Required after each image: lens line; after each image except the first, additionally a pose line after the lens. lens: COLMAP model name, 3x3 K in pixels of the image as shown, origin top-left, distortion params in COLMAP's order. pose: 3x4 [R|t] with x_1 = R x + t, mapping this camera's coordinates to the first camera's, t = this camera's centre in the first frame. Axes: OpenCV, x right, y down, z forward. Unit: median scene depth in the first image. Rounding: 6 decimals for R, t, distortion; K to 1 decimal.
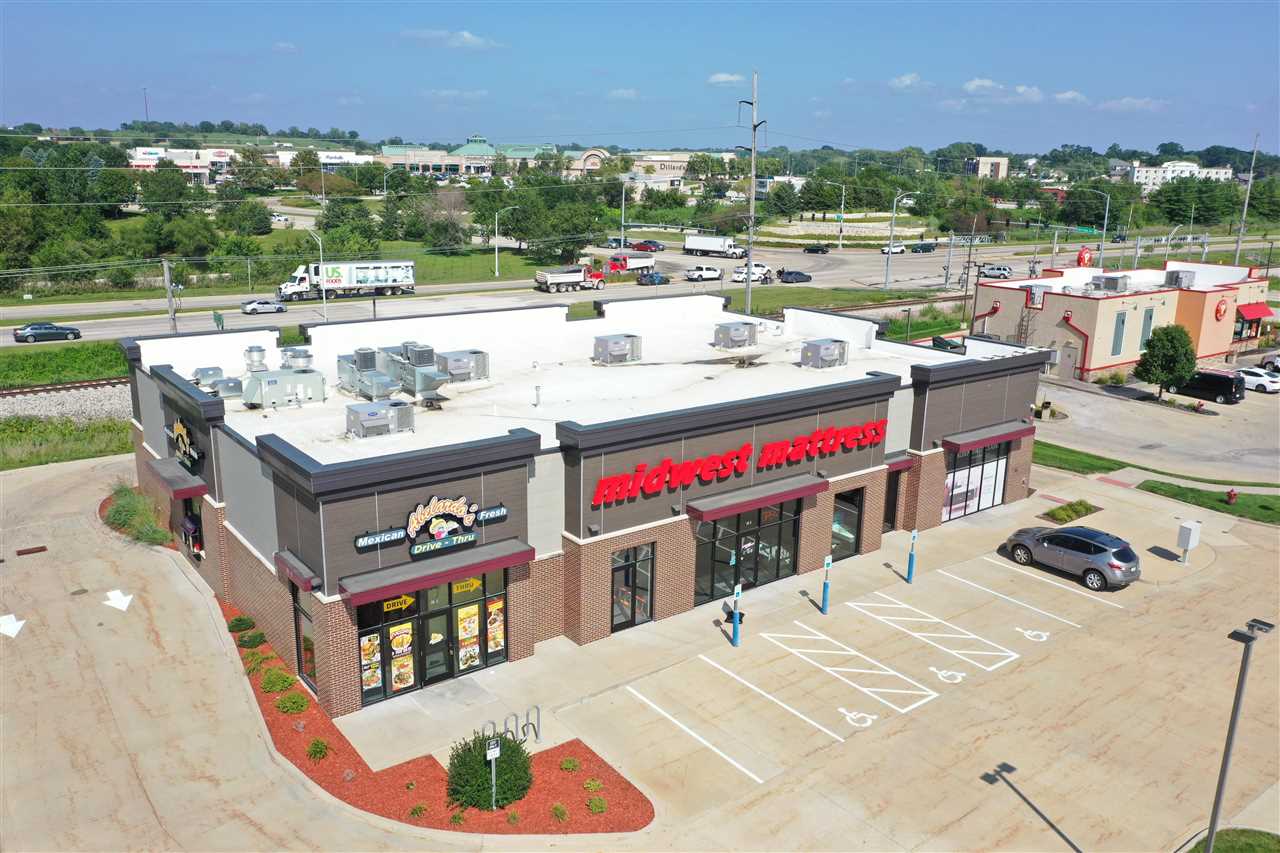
lens RADIAL K [[1005.2, 0, 638.0], [0, 1005.2, 425.2], [0, 0, 1]] dist [-0.004781, 0.000057]
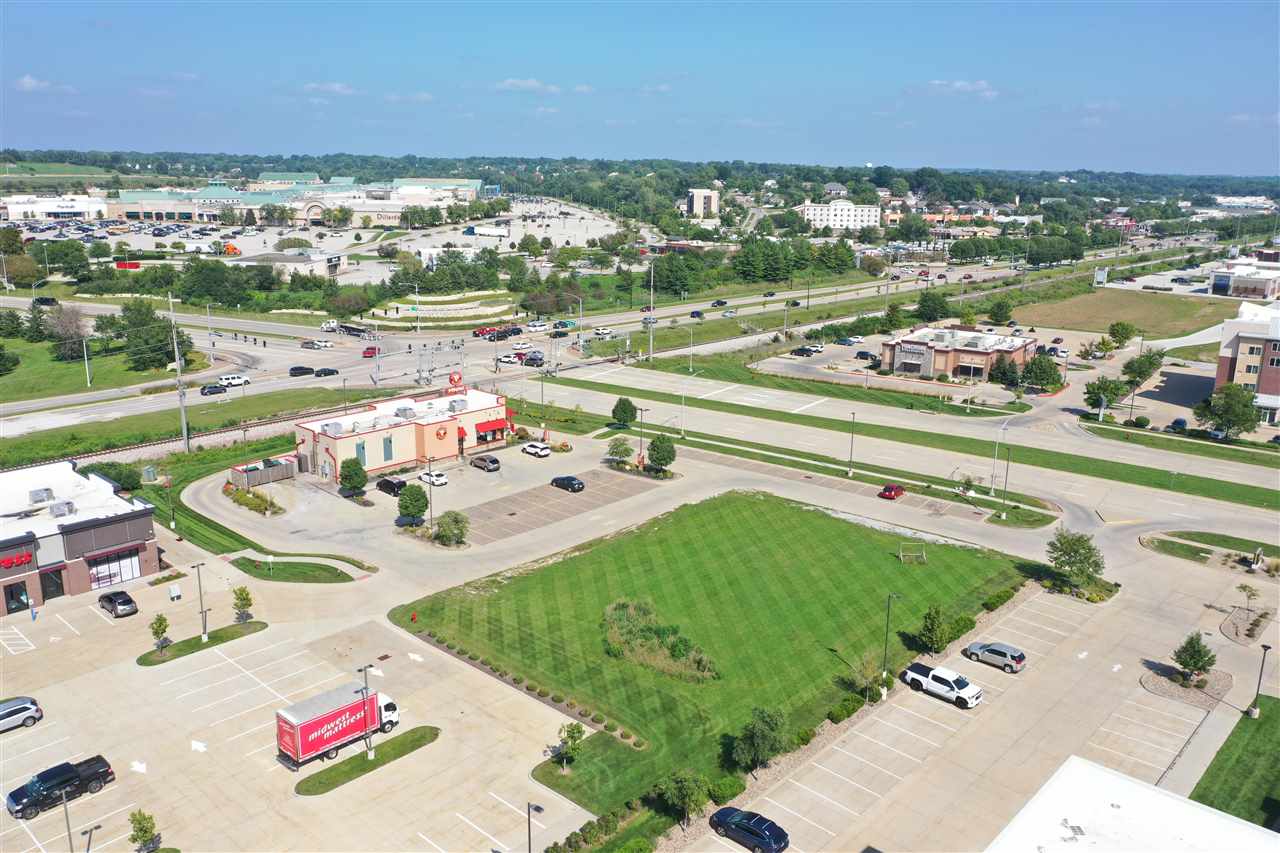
lens RADIAL K [[1005.2, 0, 638.0], [0, 1005.2, 425.2], [0, 0, 1]] dist [-0.004781, 0.000057]
pose [[0.984766, -0.049373, 0.166726, 1.137312], [0.049040, 0.998778, 0.006112, -0.222418], [-0.166825, 0.002158, 0.985984, -1.408104]]
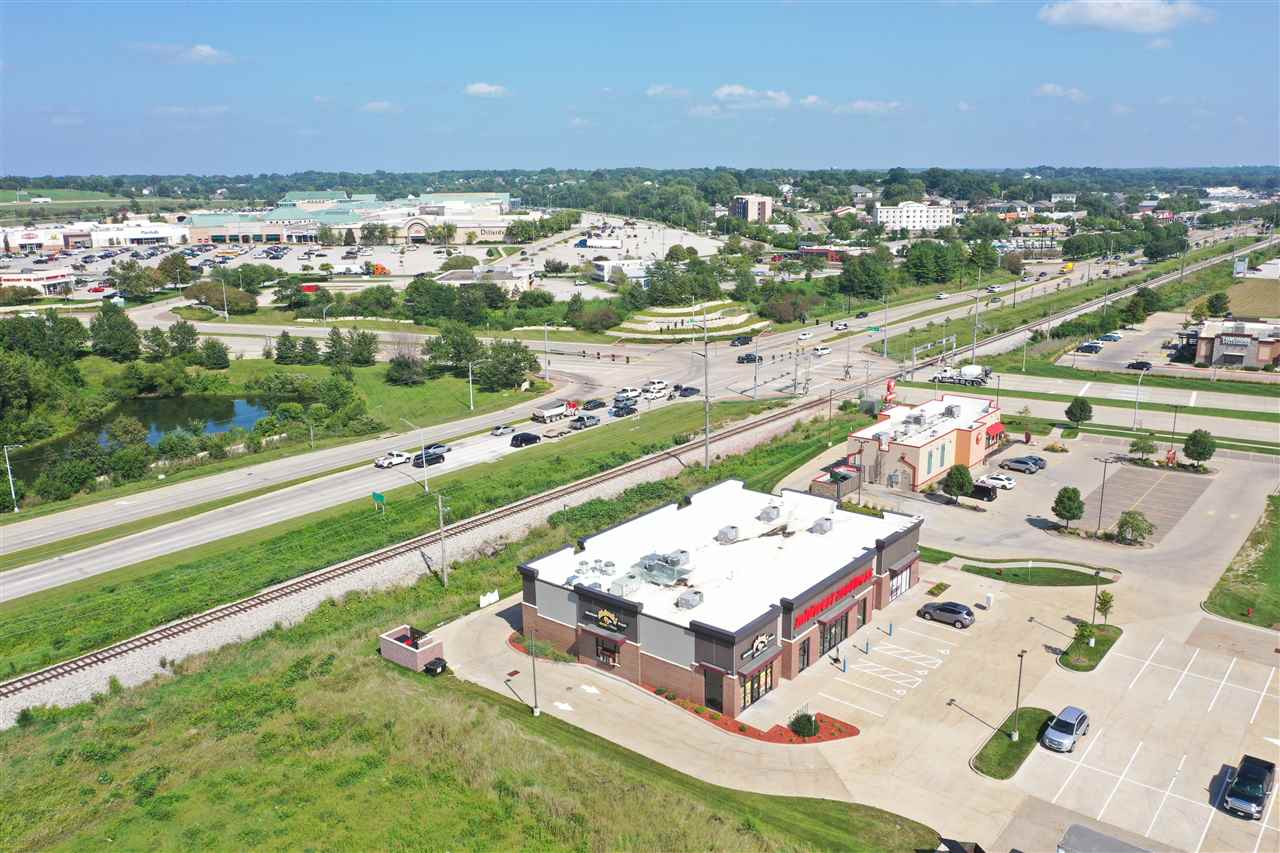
lens RADIAL K [[1005.2, 0, 638.0], [0, 1005.2, 425.2], [0, 0, 1]] dist [-0.004781, 0.000057]
pose [[0.972351, -0.088773, 0.215993, -0.693833], [0.090550, 0.995891, 0.001675, -0.353458], [-0.215254, 0.017929, 0.976393, -1.083992]]
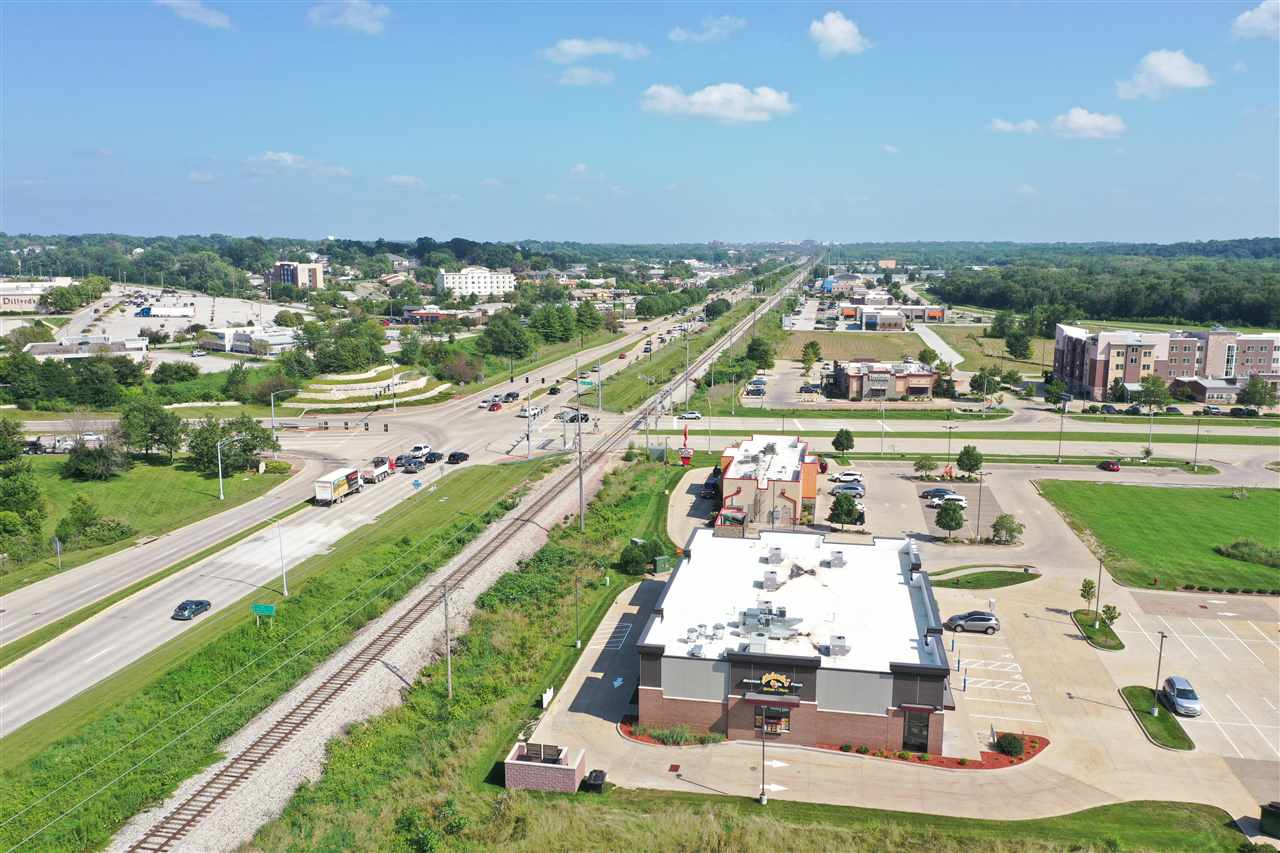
lens RADIAL K [[1003.9, 0, 638.4], [0, 1003.9, 427.6], [0, 0, 1]] dist [-0.003069, -0.004563]
pose [[0.745220, -0.138191, 0.652342, -1.625386], [0.179638, 0.983728, 0.003176, -0.471953], [-0.642166, 0.114819, 0.757918, -0.412139]]
